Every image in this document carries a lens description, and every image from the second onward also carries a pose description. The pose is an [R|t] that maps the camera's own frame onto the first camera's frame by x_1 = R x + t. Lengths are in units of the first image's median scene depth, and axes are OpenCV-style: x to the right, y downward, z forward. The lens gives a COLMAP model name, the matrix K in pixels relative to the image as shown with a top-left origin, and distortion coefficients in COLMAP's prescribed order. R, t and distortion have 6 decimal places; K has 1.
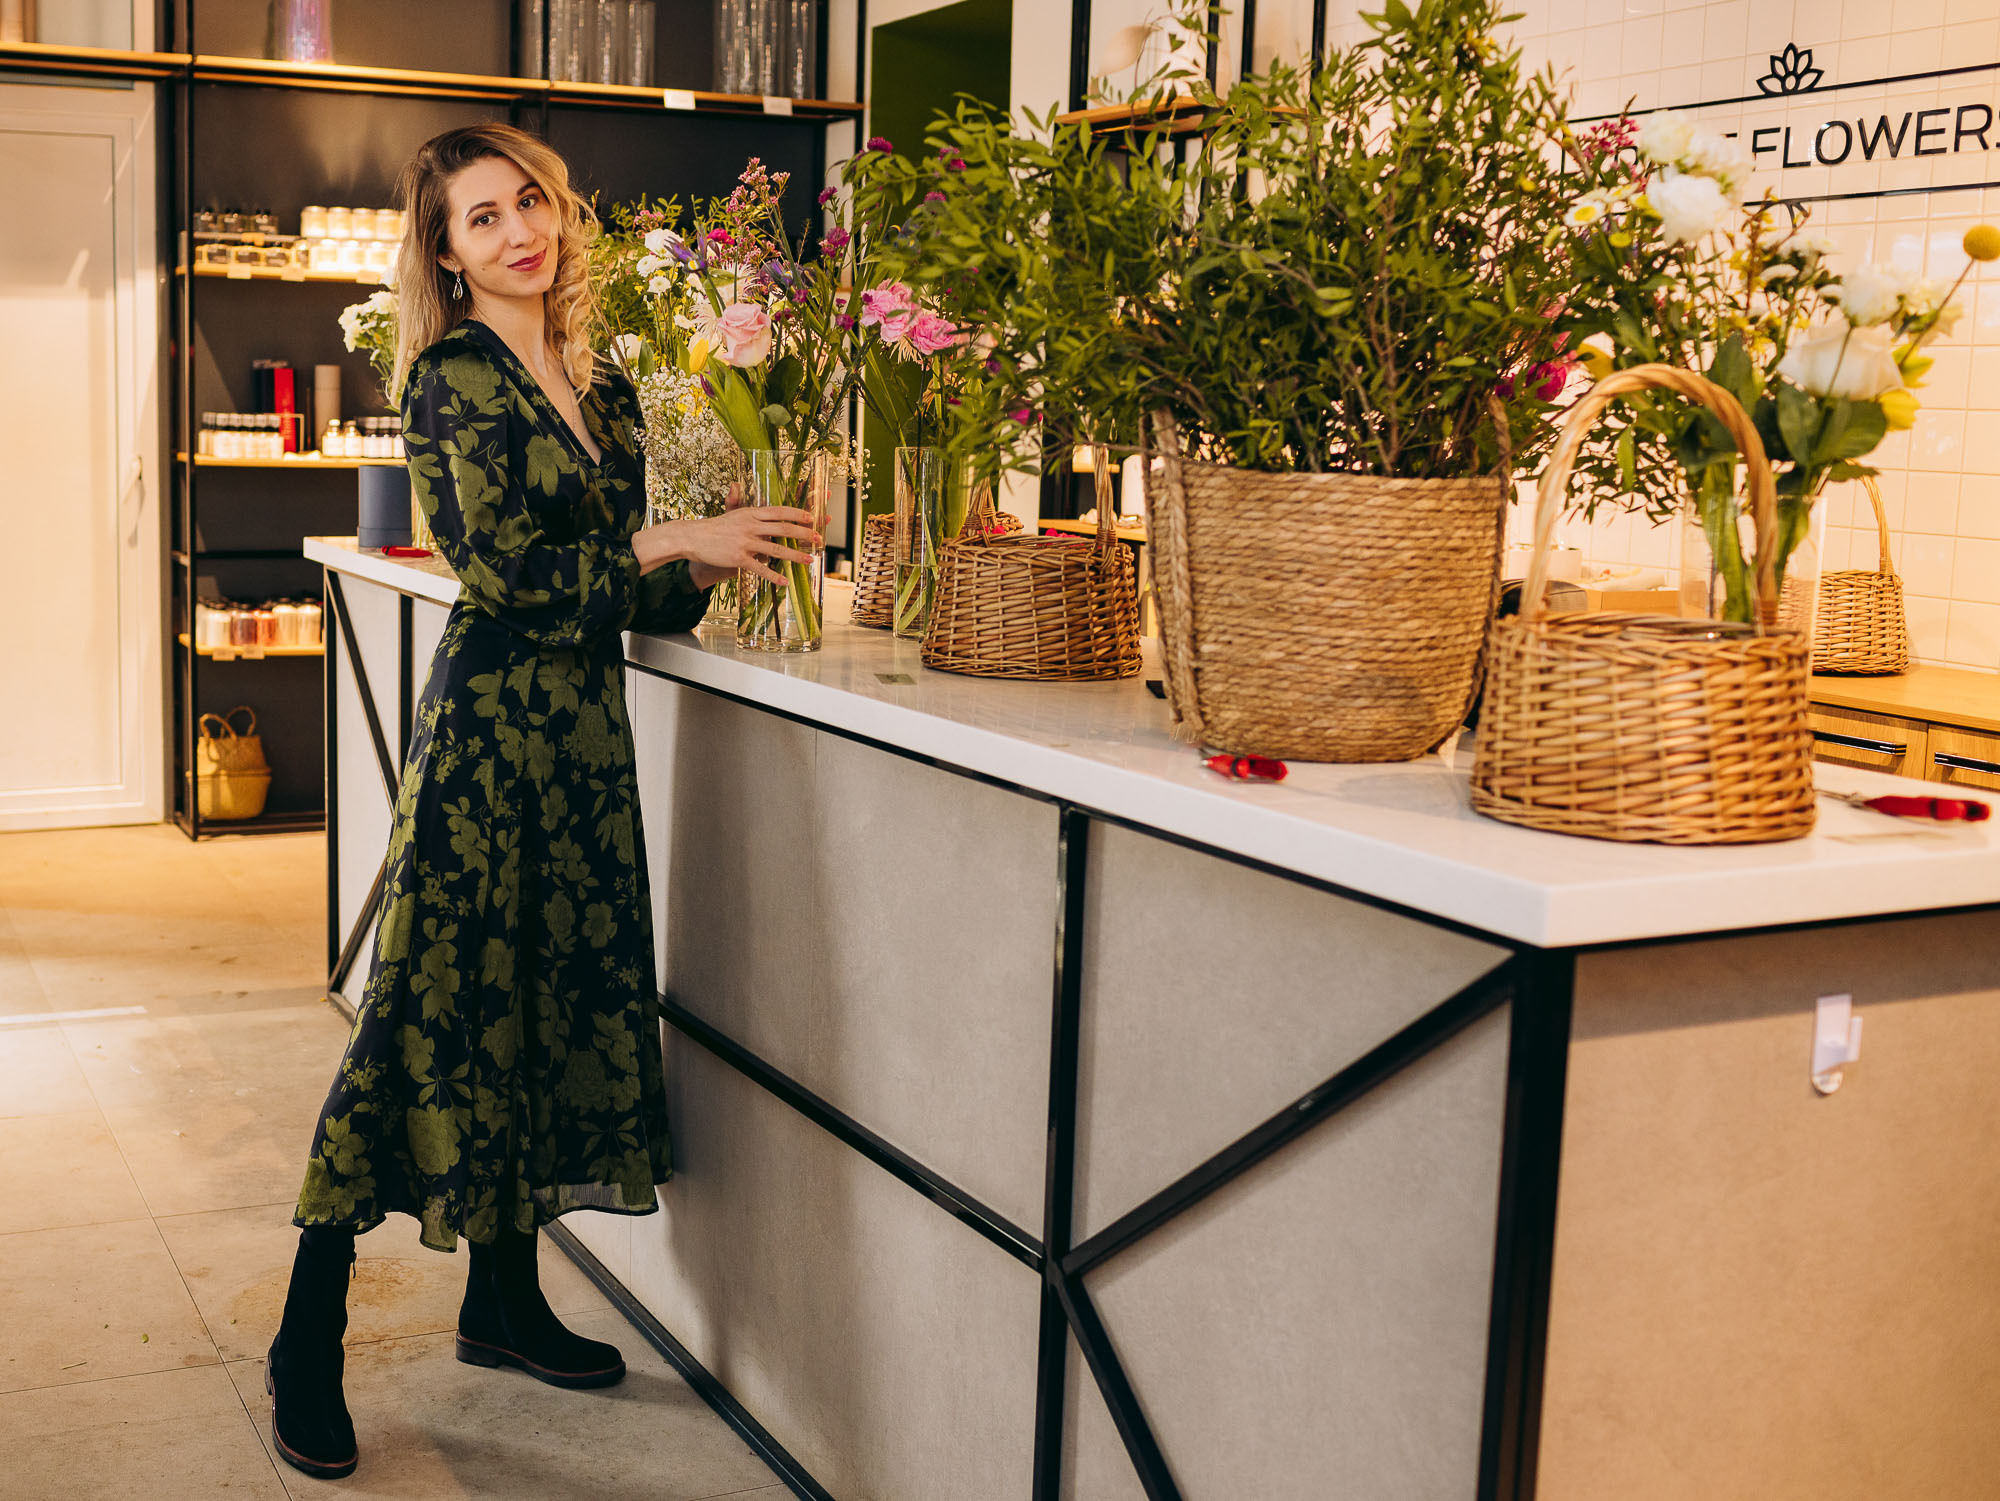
lens RADIAL K [[2736.9, 0, 1000.0], [0, 2736.9, 750.5], [0, 0, 1]] dist [-0.210086, -0.035762]
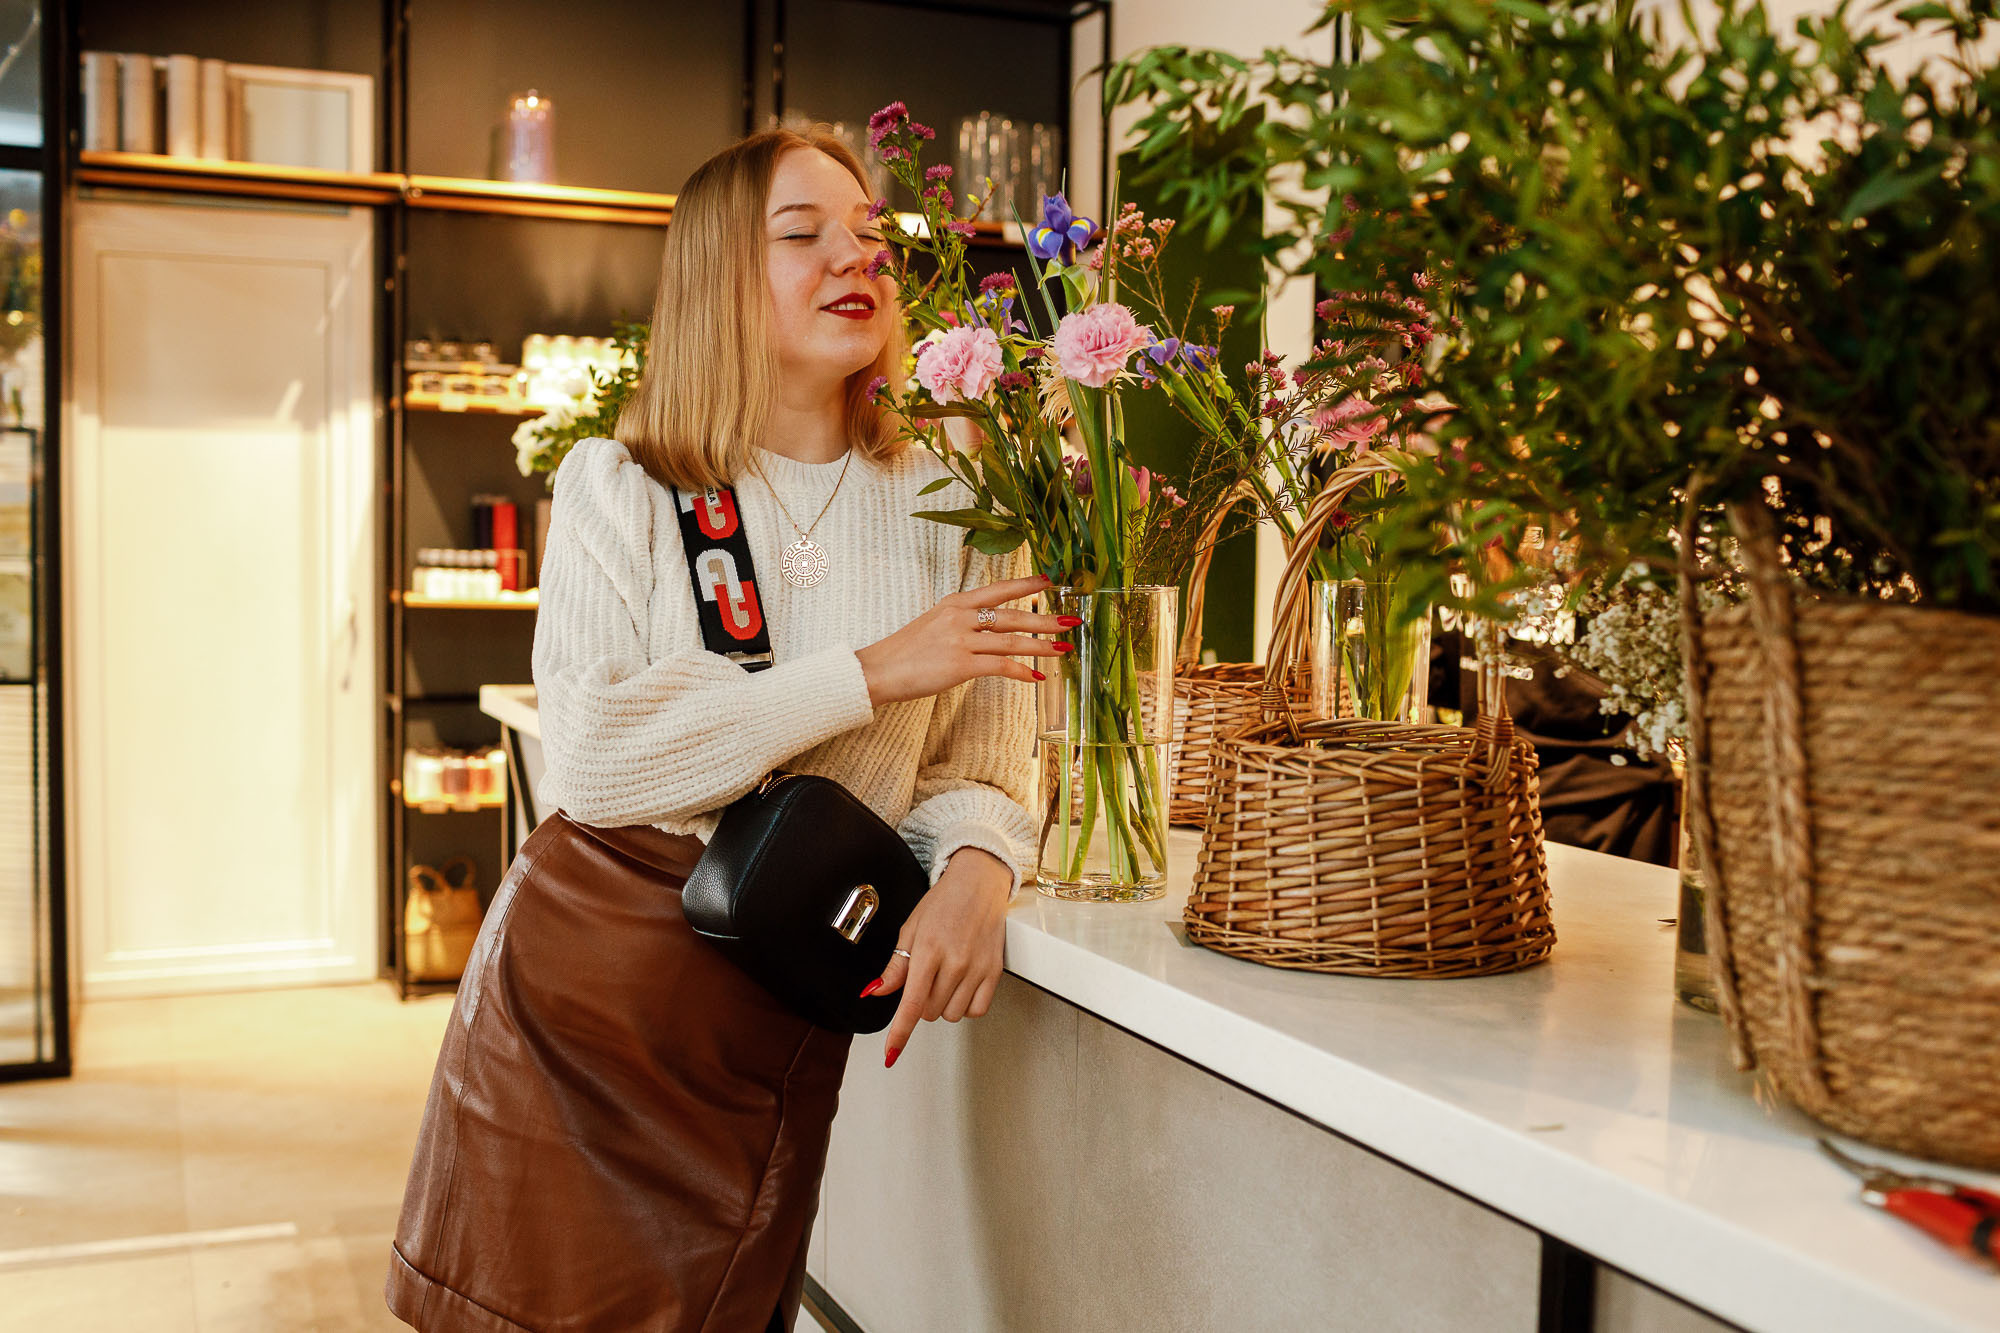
lens RADIAL K [[2020.1, 0, 1000.0], [0, 2020.1, 666.5], [0, 0, 1]] dist [-0.177079, 0.003761]
pose [[0.995657, -0.010808, -0.092470, -0.027594], [0.004403, 0.997594, -0.069185, -0.037765], [0.092995, 0.068477, 0.993309, 0.345452]]
